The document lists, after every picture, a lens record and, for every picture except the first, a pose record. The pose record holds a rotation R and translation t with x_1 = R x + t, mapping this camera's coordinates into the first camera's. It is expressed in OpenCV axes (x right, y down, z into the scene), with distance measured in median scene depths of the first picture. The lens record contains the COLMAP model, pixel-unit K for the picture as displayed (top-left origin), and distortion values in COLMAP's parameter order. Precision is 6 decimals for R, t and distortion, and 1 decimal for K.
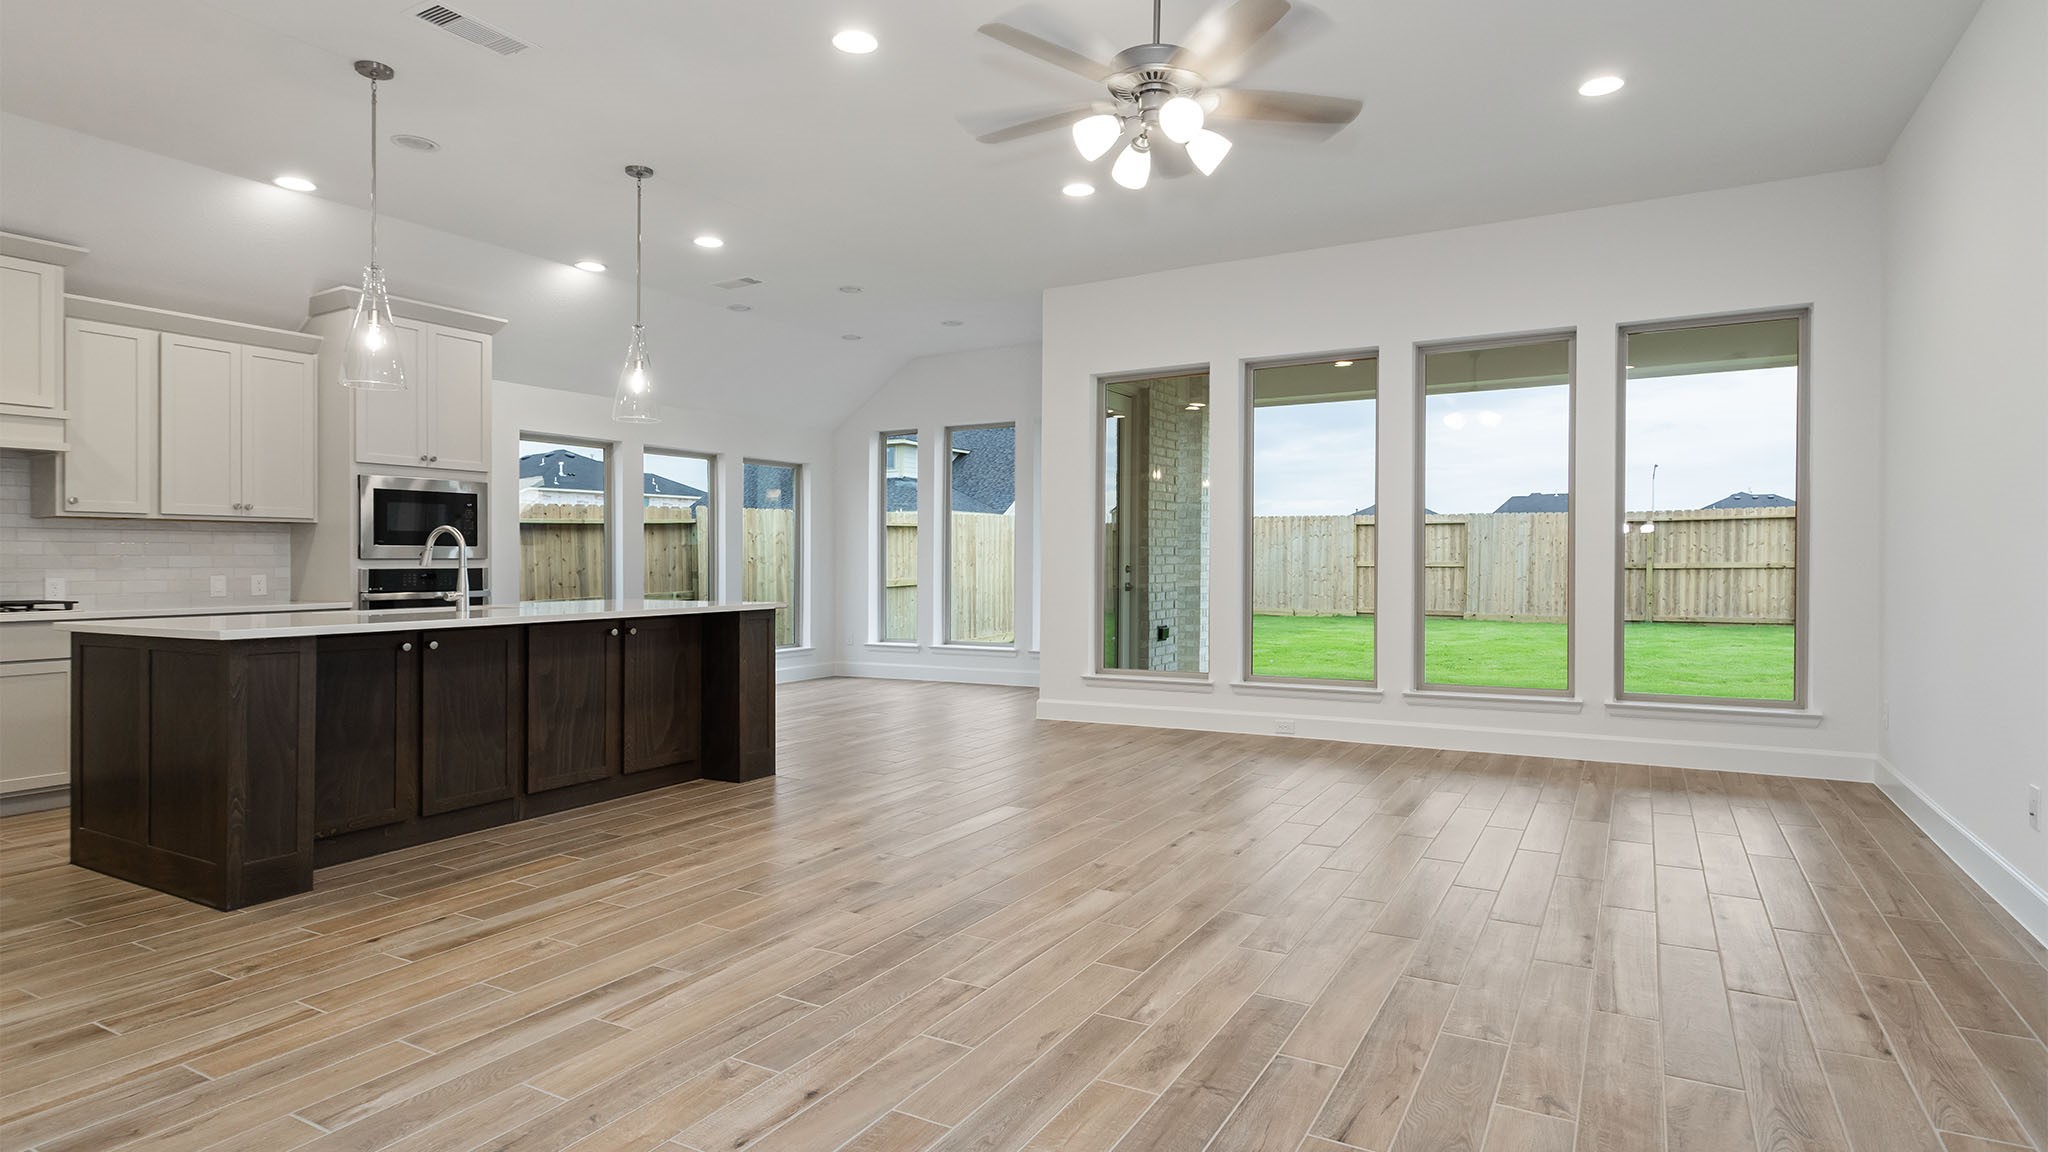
lens RADIAL K [[1103.5, 0, 1018.0], [0, 1103.5, 566.4], [0, 0, 1]] dist [0.012871, -0.000873]
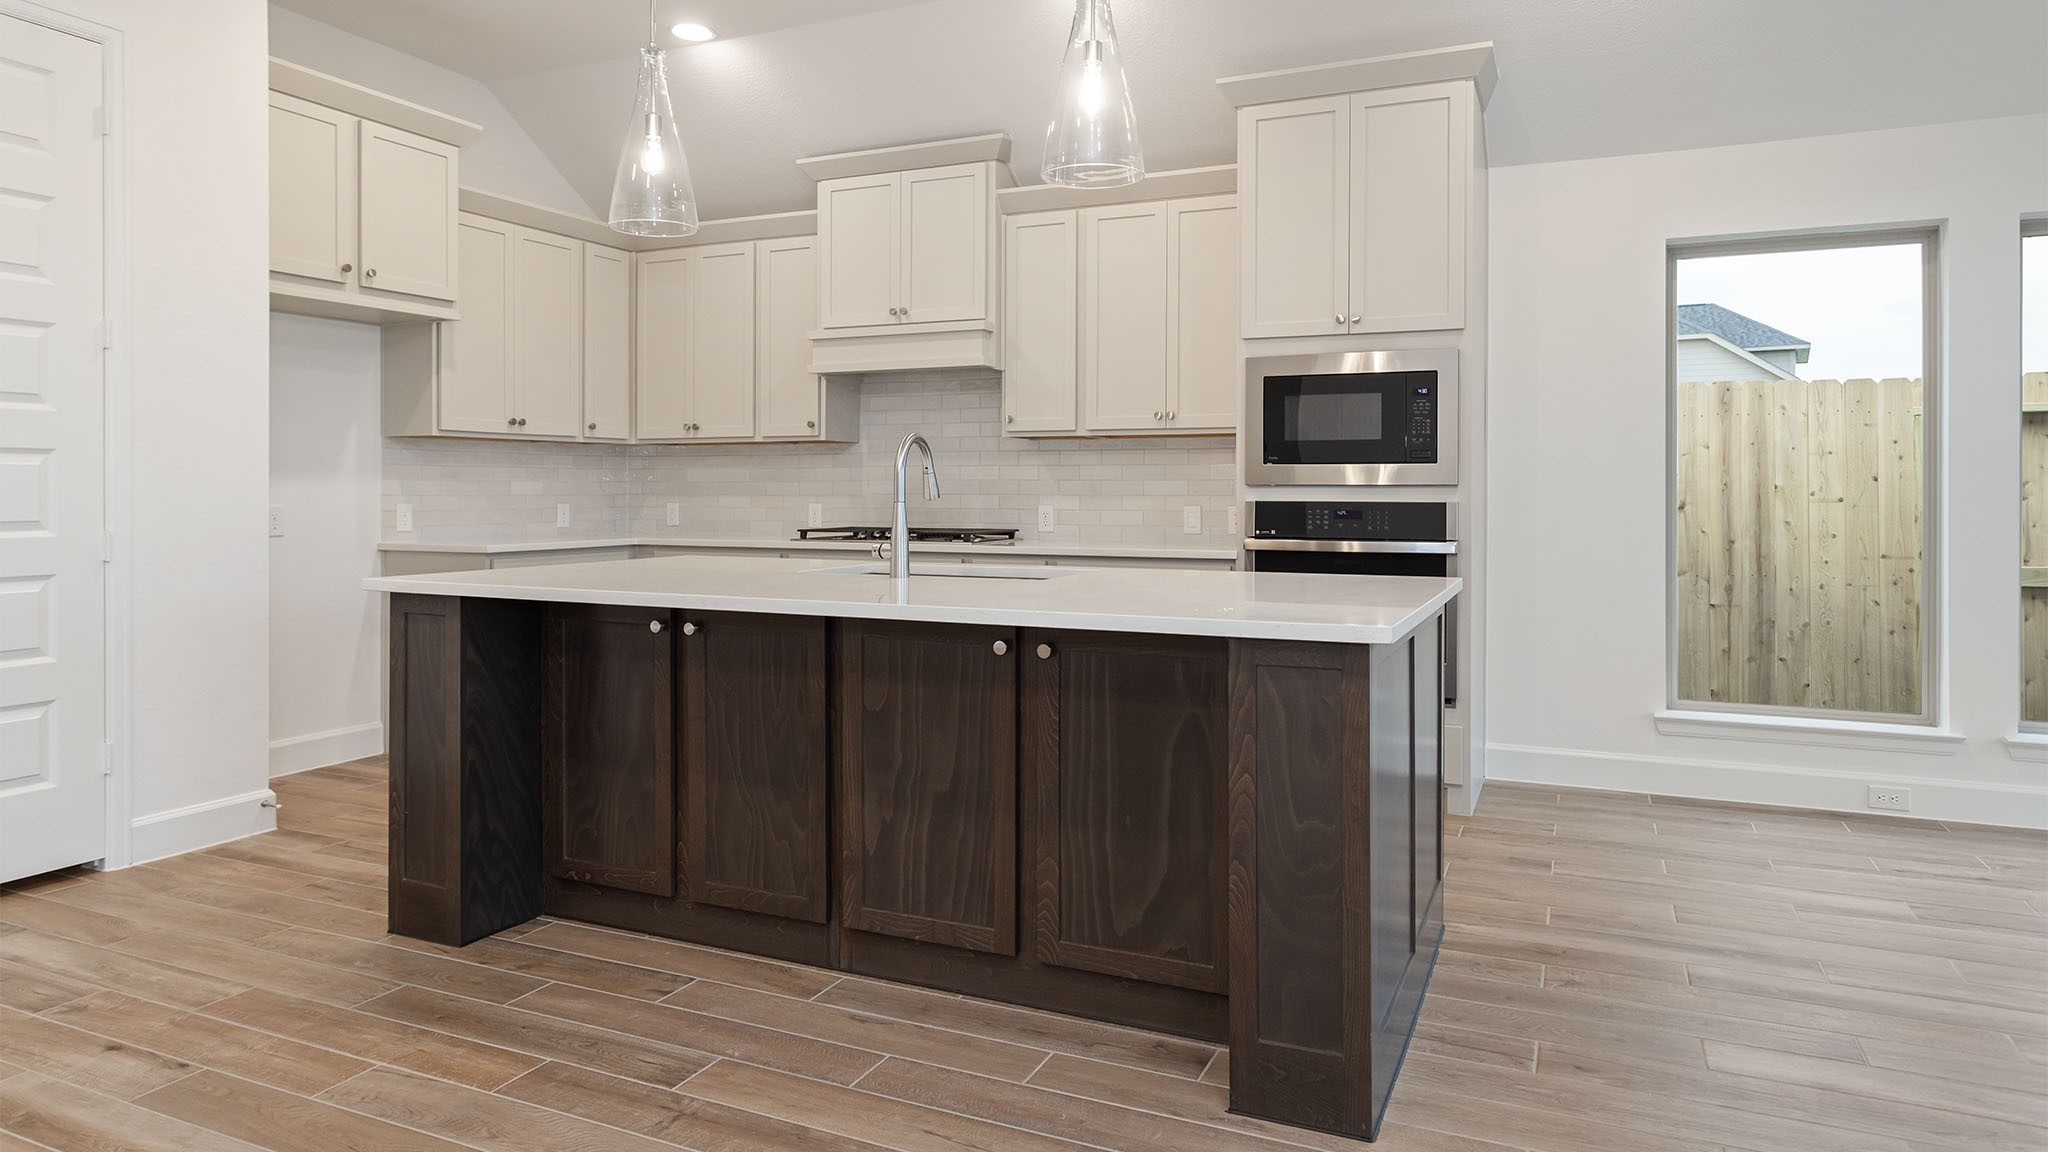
lens RADIAL K [[1252.8, 0, 1045.8], [0, 1252.8, 480.9], [0, 0, 1]] dist [0.007535, -0.000428]
pose [[0.098584, 0.000493, -0.995129, 0.203095], [-0.004959, 0.999988, 0.000004, -0.013086], [0.995116, 0.004935, 0.098586, 1.215363]]
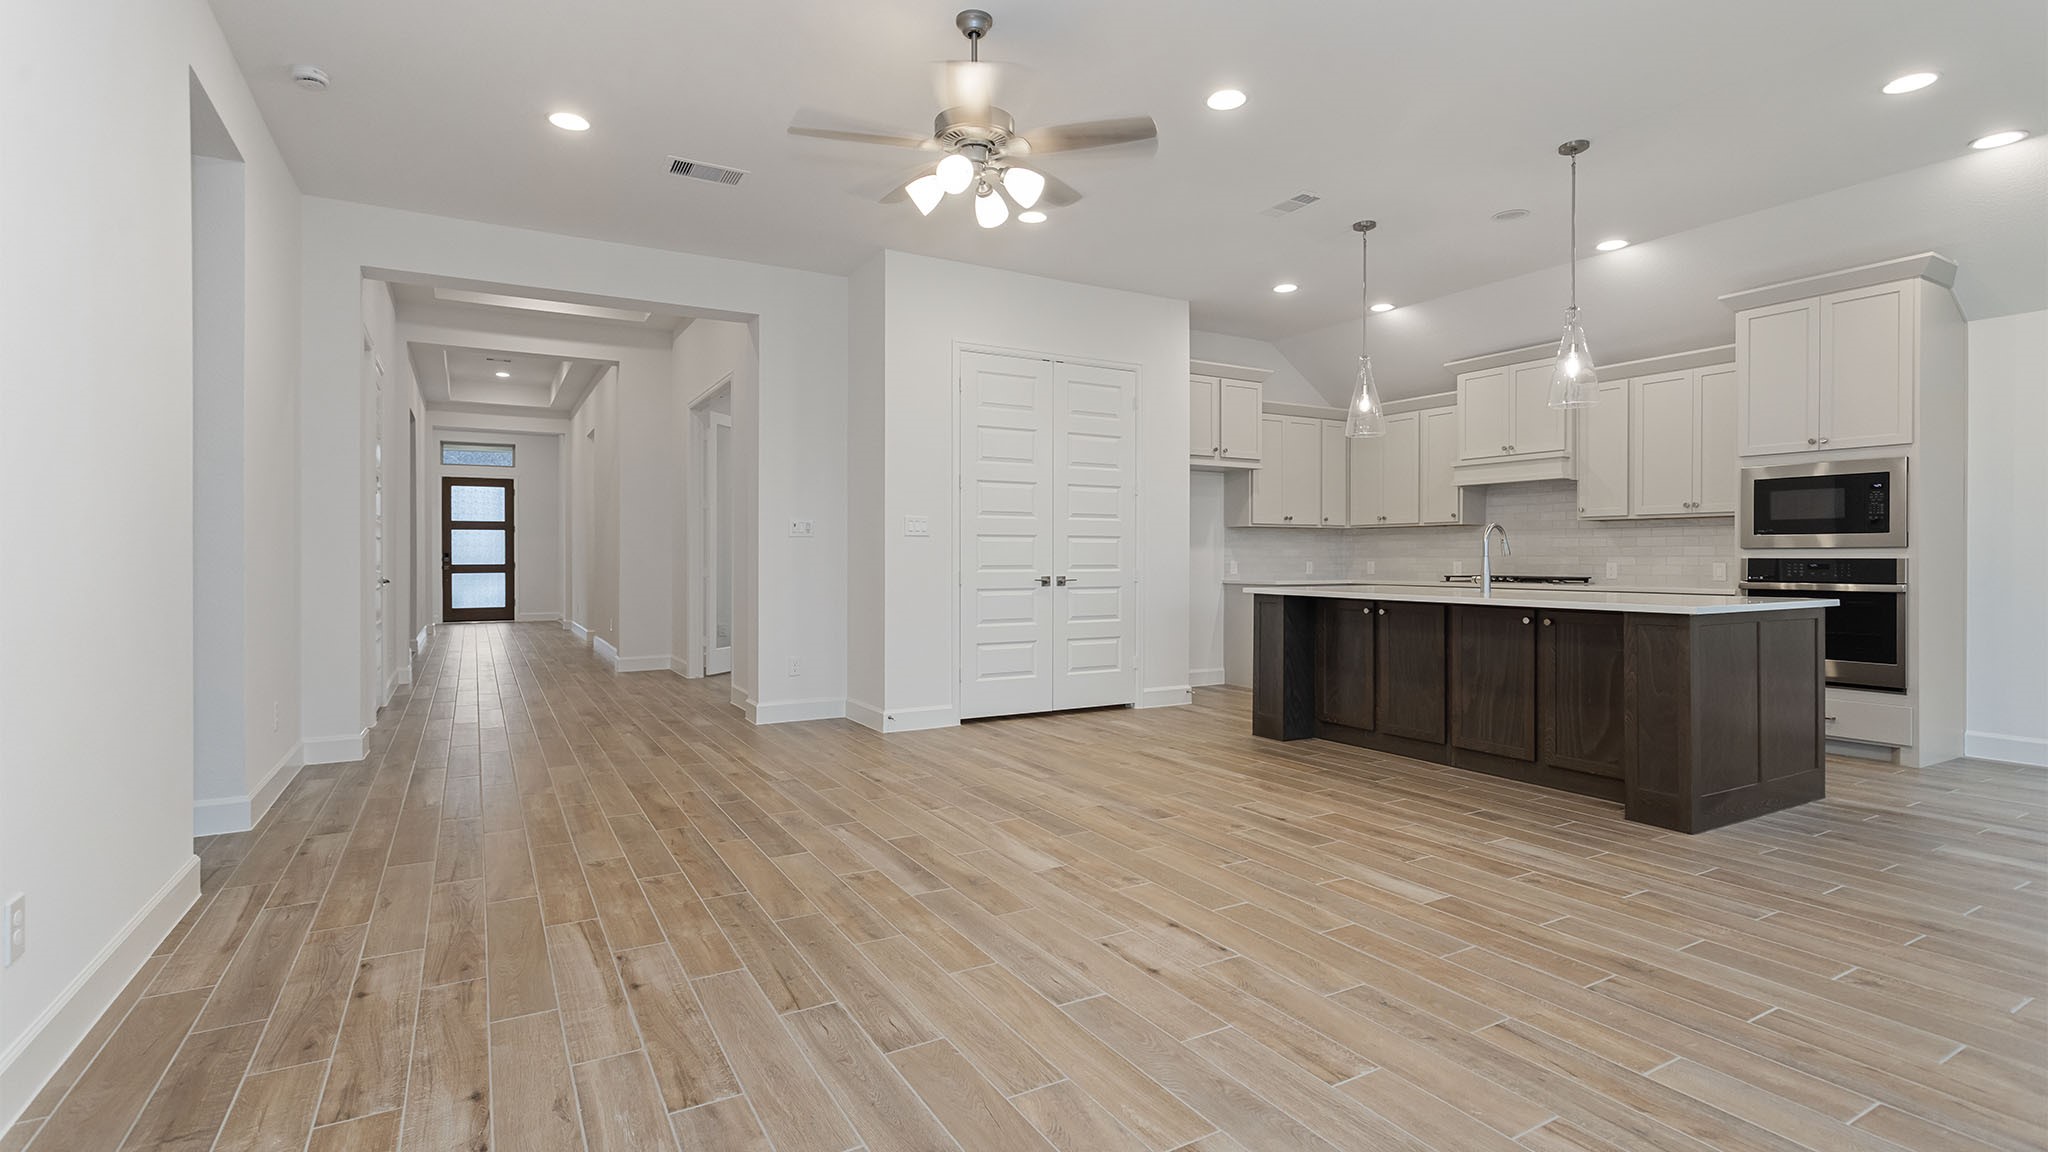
lens RADIAL K [[953.1, 0, 1017.5], [0, 953.1, 563.3], [0, 0, 1]] dist [0.004629, 0.001396]
pose [[-0.514680, 0.011164, -0.857310, 0.803600], [-0.000404, 0.999912, 0.013264, -0.006461], [0.857382, 0.007173, -0.514630, 1.320759]]
